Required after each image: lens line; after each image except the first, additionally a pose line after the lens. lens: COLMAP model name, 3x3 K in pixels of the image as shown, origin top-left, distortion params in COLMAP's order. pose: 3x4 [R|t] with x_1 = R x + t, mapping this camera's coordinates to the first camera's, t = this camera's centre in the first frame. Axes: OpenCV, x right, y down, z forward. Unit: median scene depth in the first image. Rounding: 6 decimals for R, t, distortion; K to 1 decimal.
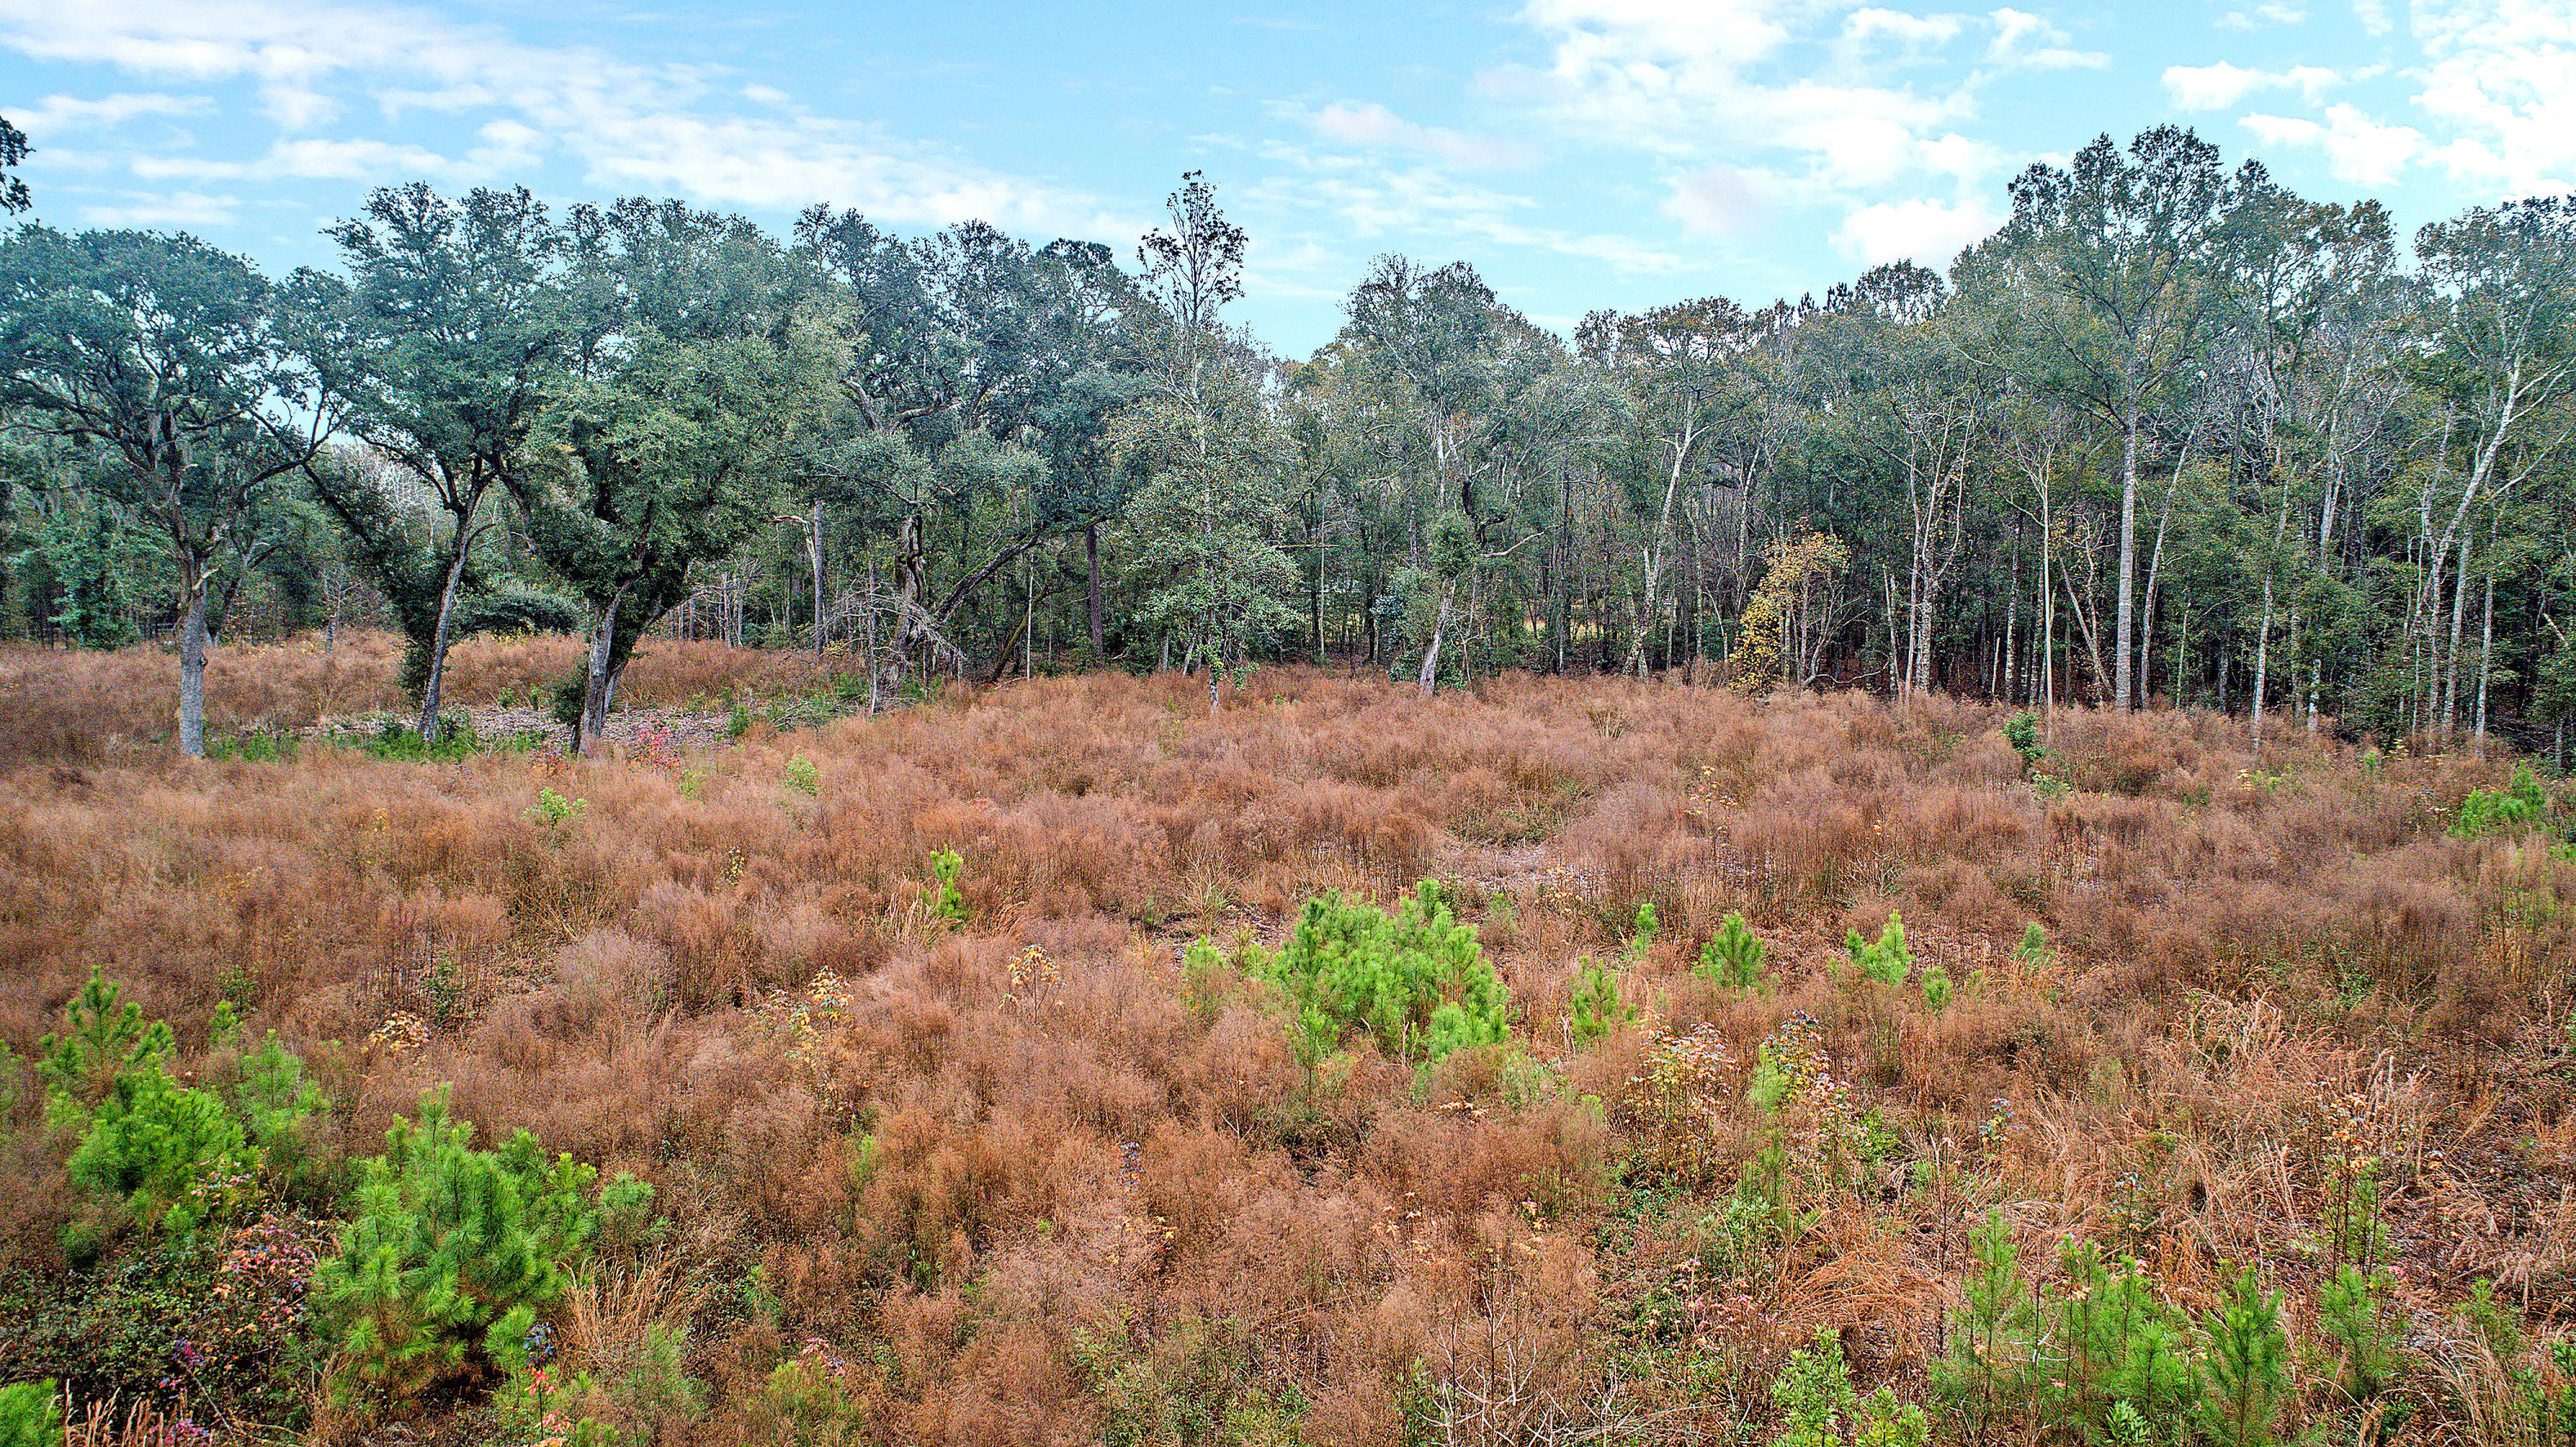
lens RADIAL K [[1728.8, 0, 1292.2], [0, 1728.8, 719.5], [0, 0, 1]] dist [-0.018273, 0.005896]
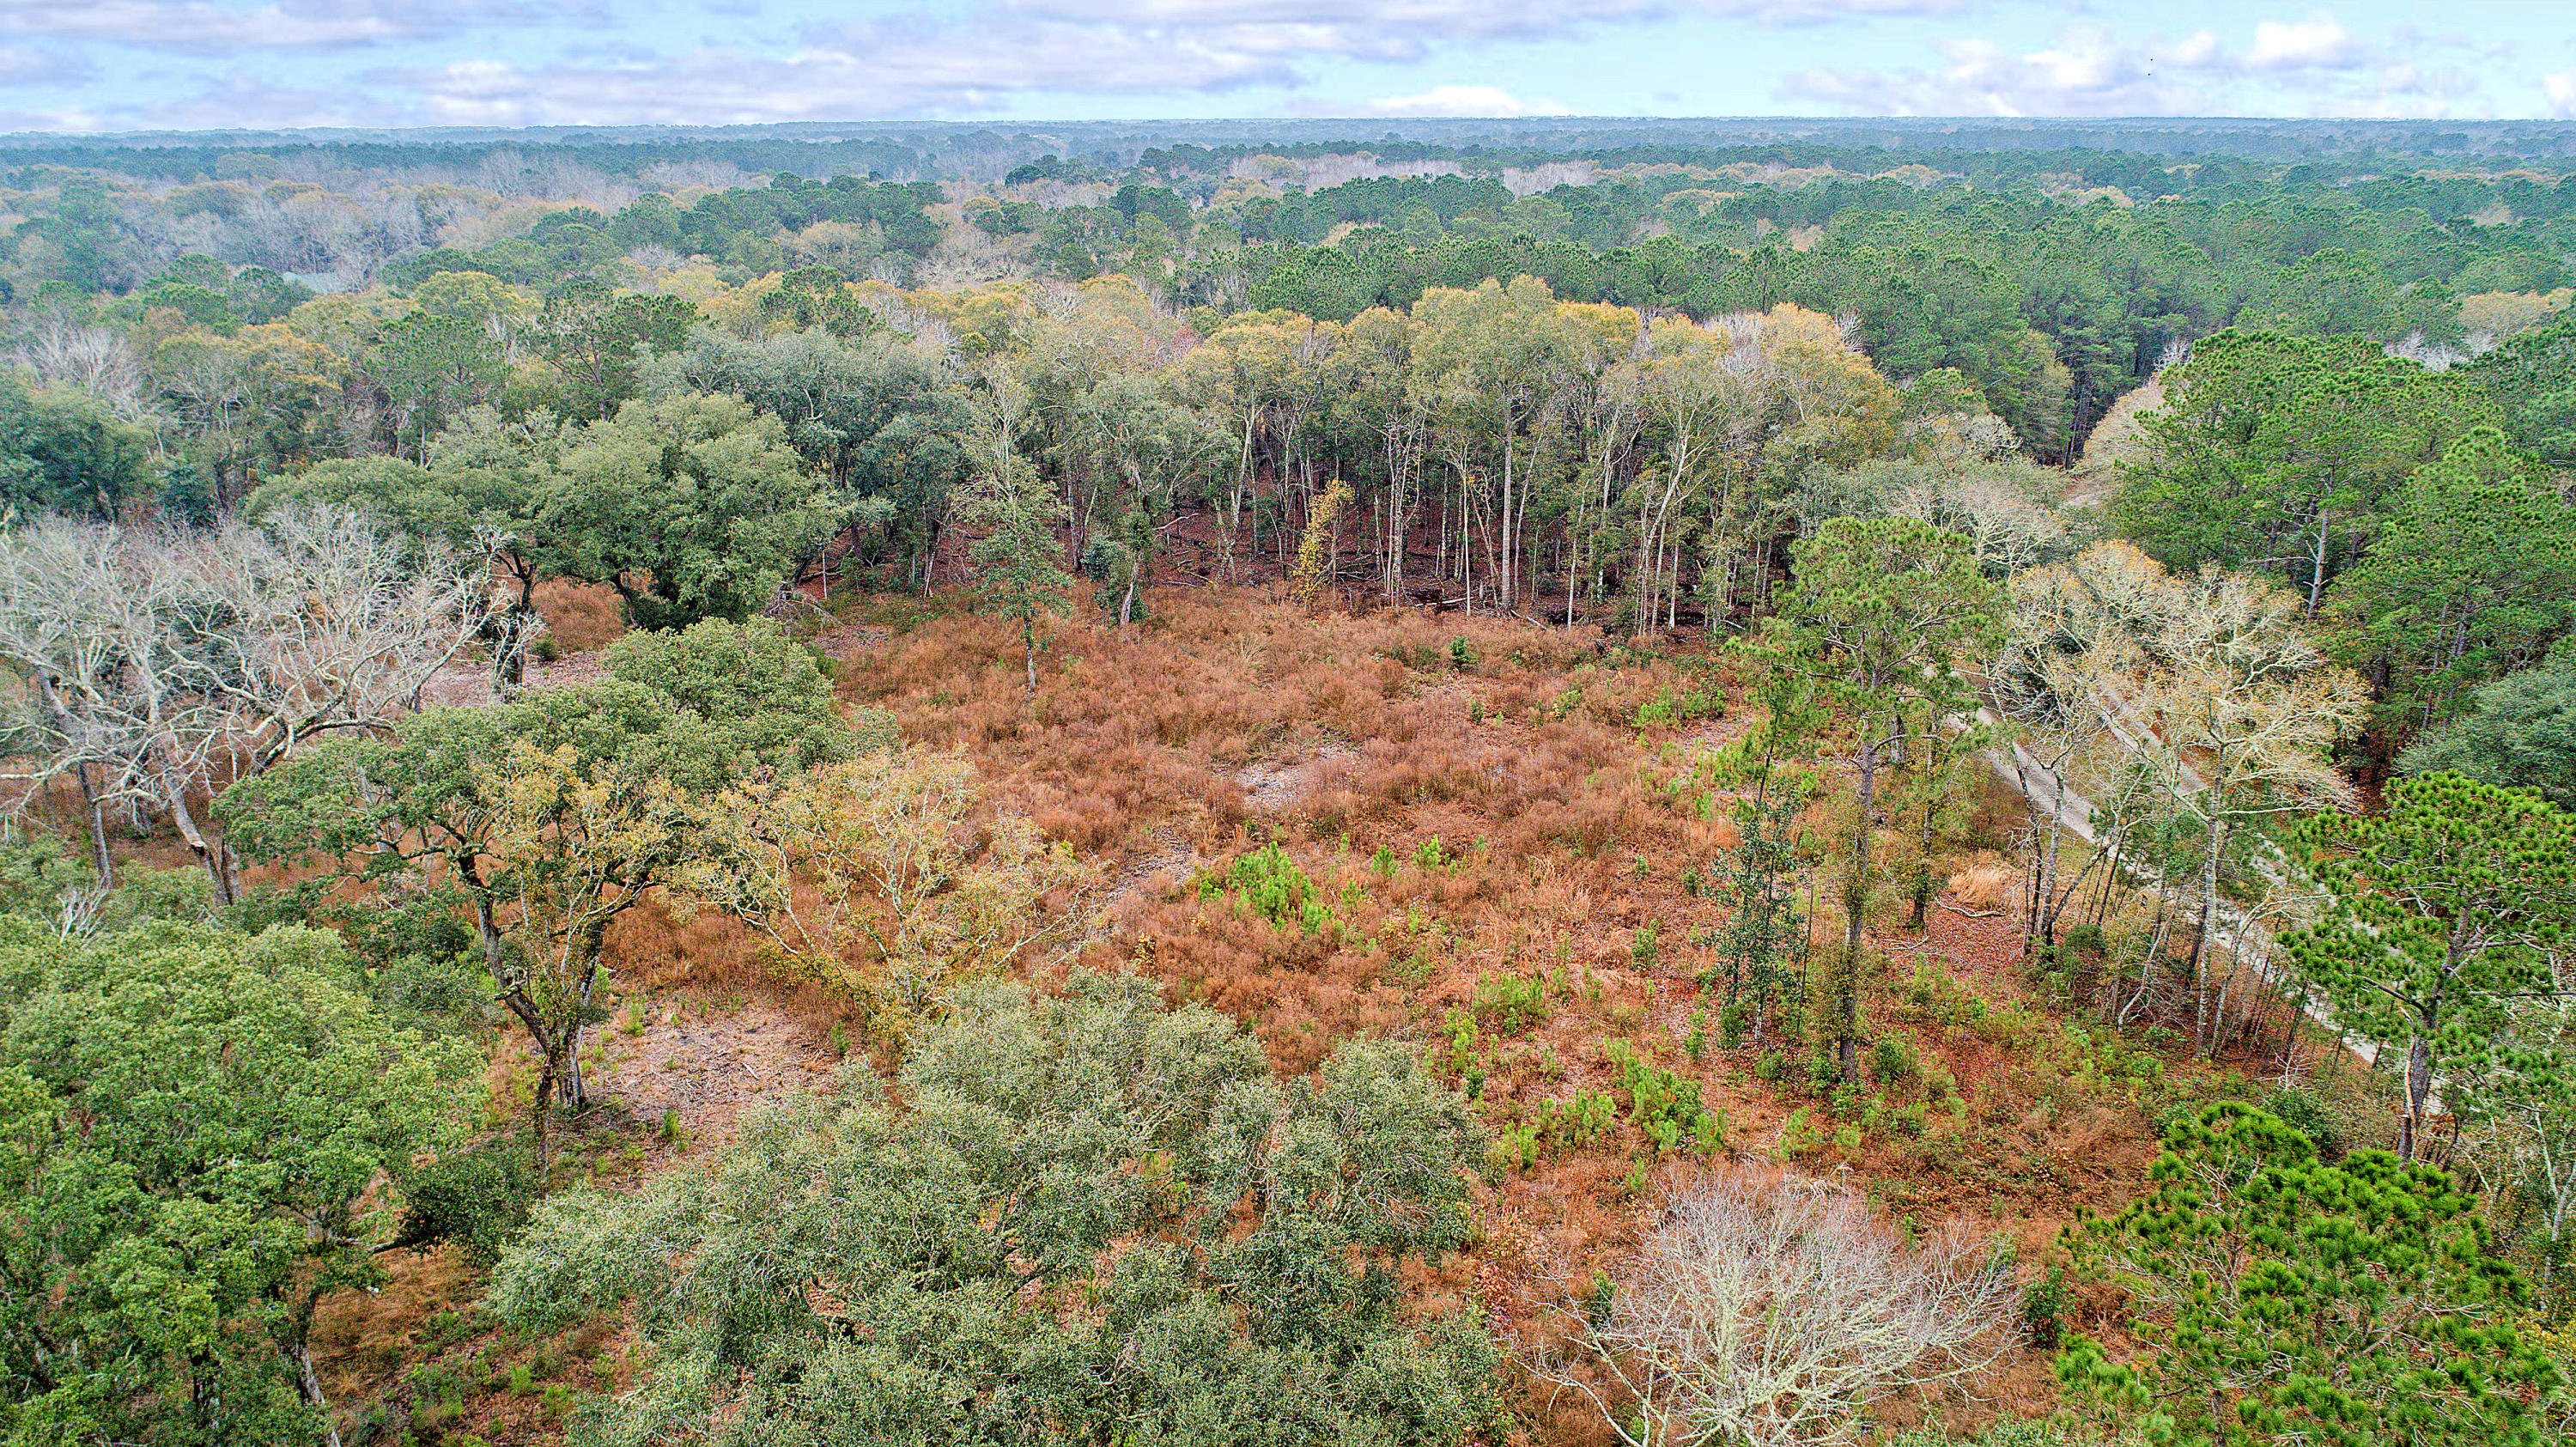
lens RADIAL K [[1728.8, 0, 1287.8], [0, 1728.8, 726.1], [0, 0, 1]] dist [-0.018273, 0.005896]
pose [[0.947382, -0.108250, 0.301246, -0.340175], [0.035562, 0.970852, 0.237027, -0.357992], [-0.318123, -0.213842, 0.923617, -0.728076]]
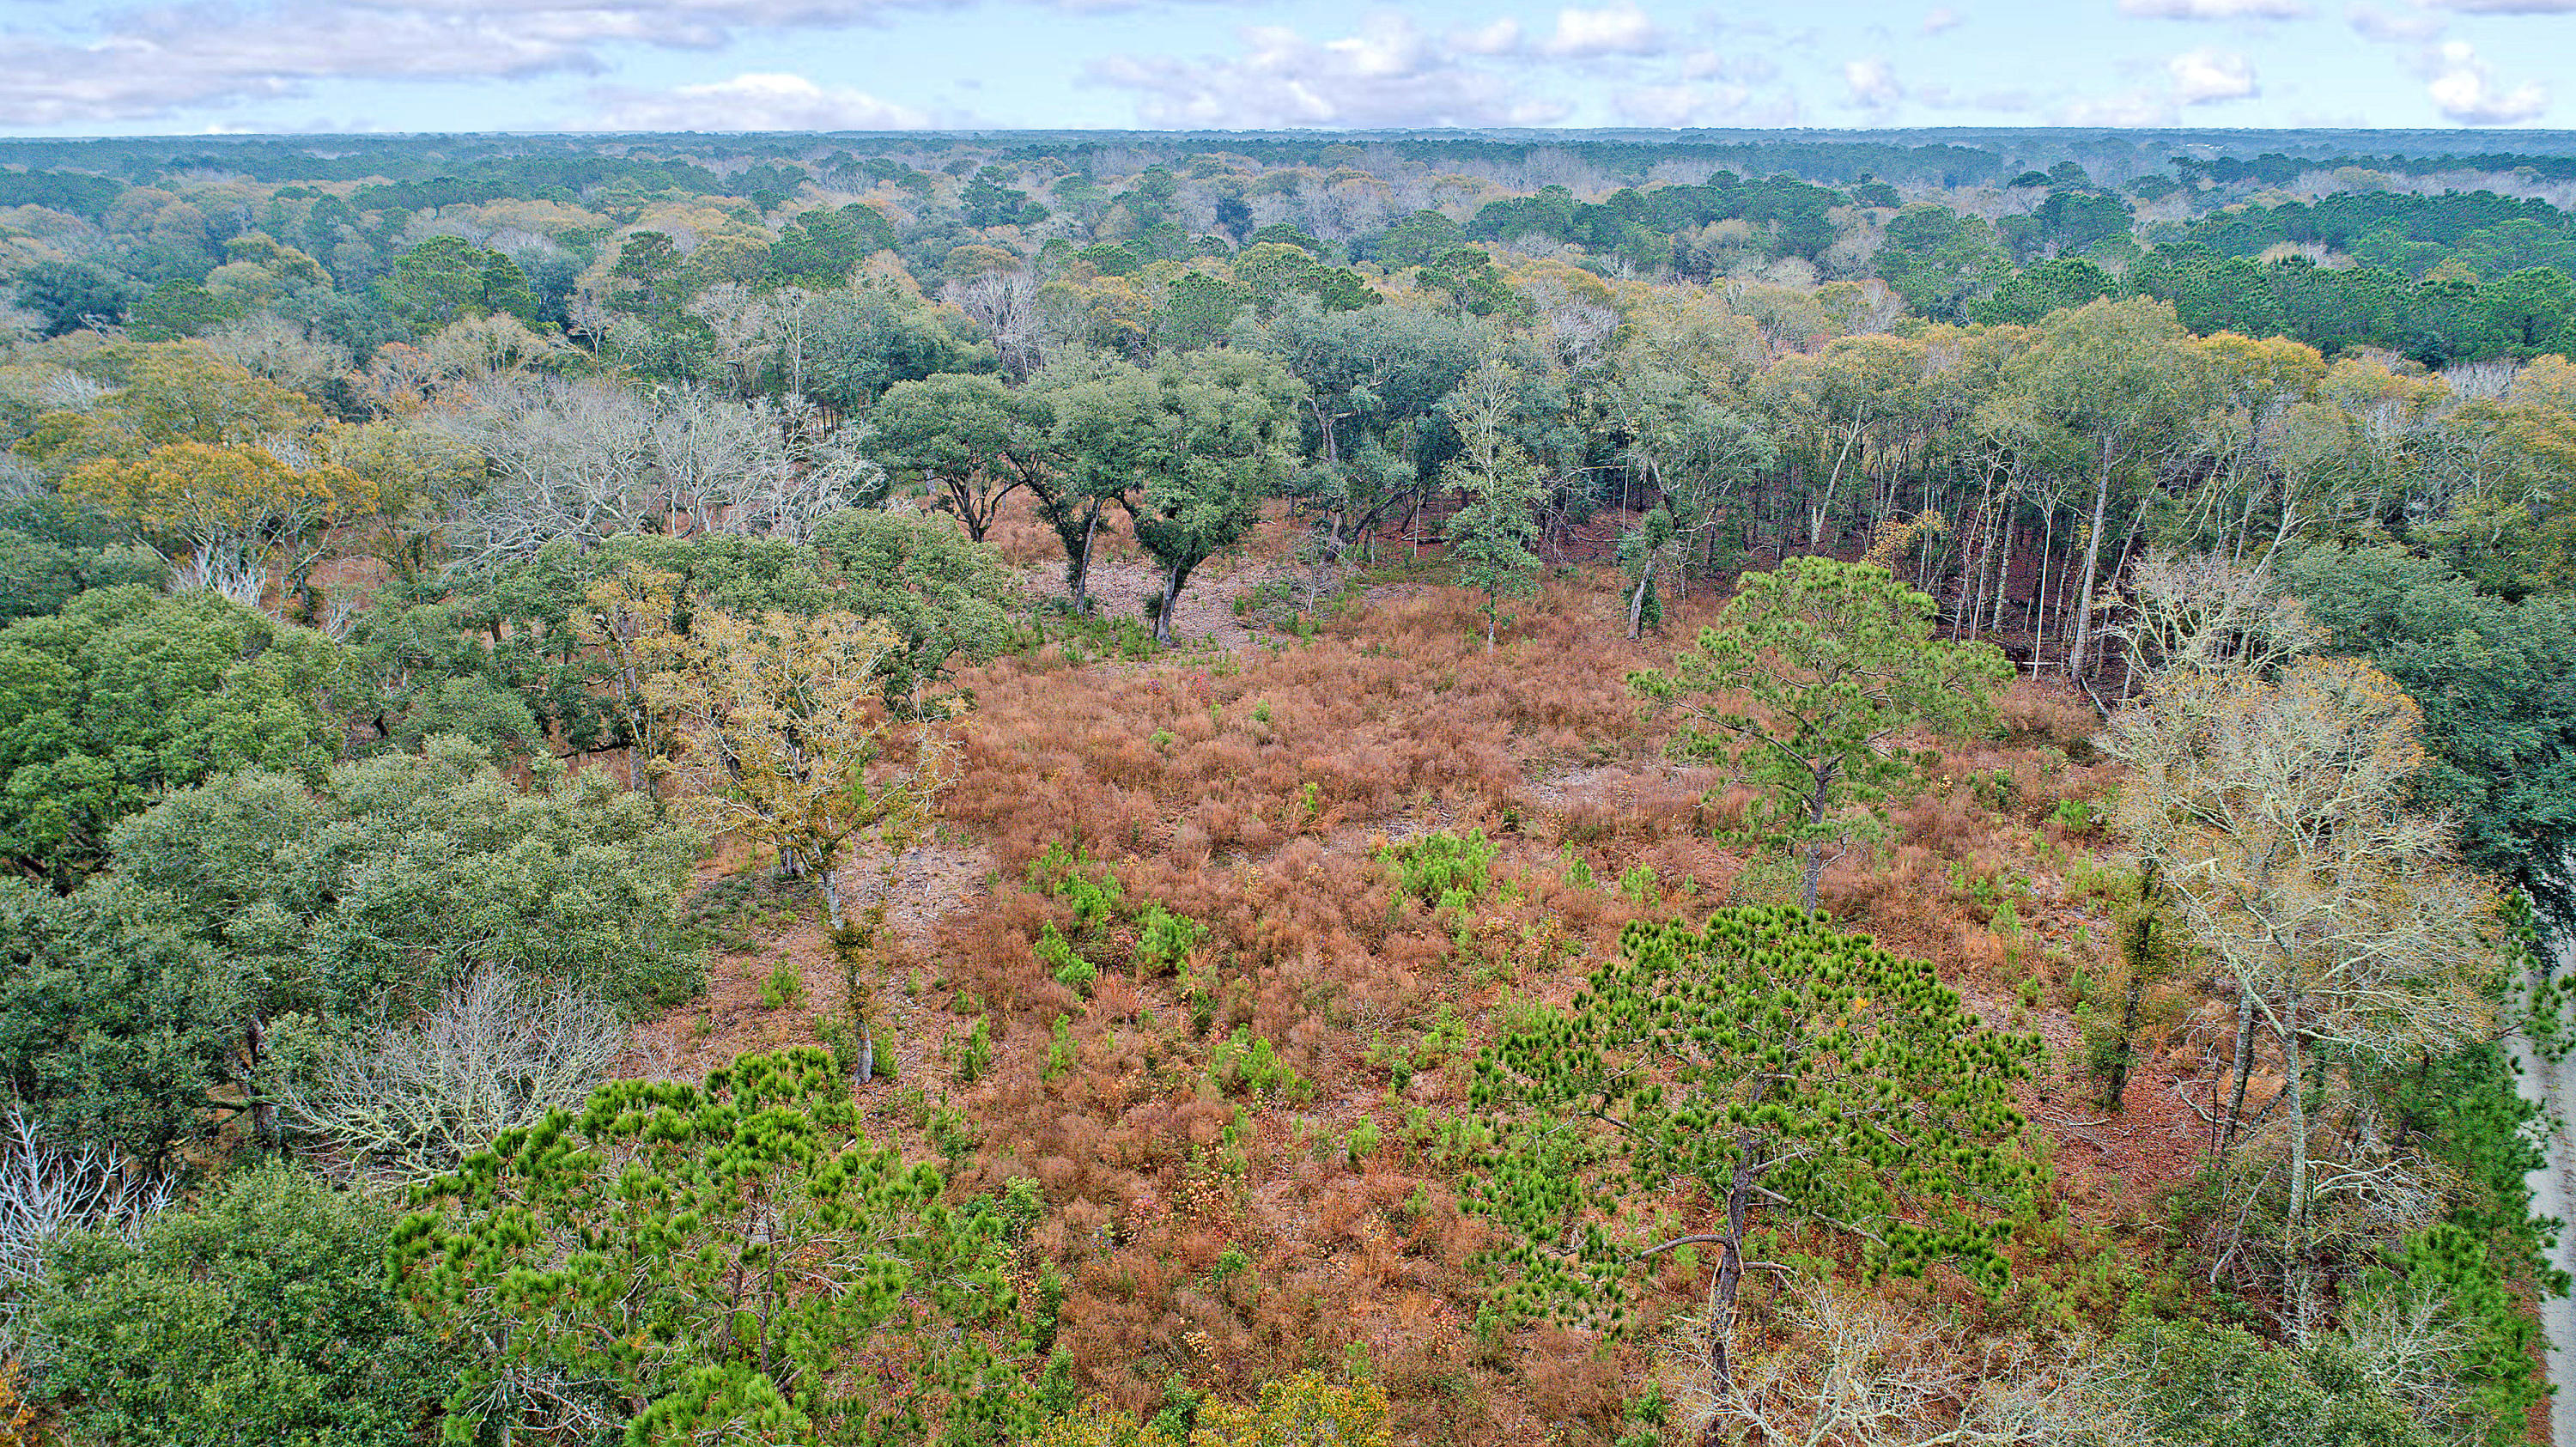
lens RADIAL K [[1728.8, 0, 1288.8], [0, 1728.8, 711.7], [0, 0, 1]] dist [-0.018273, 0.005896]
pose [[0.958742, 0.093299, -0.268531, 0.249162], [-0.031417, 0.973597, 0.226101, -0.337891], [0.282536, -0.208336, 0.936360, -0.773913]]
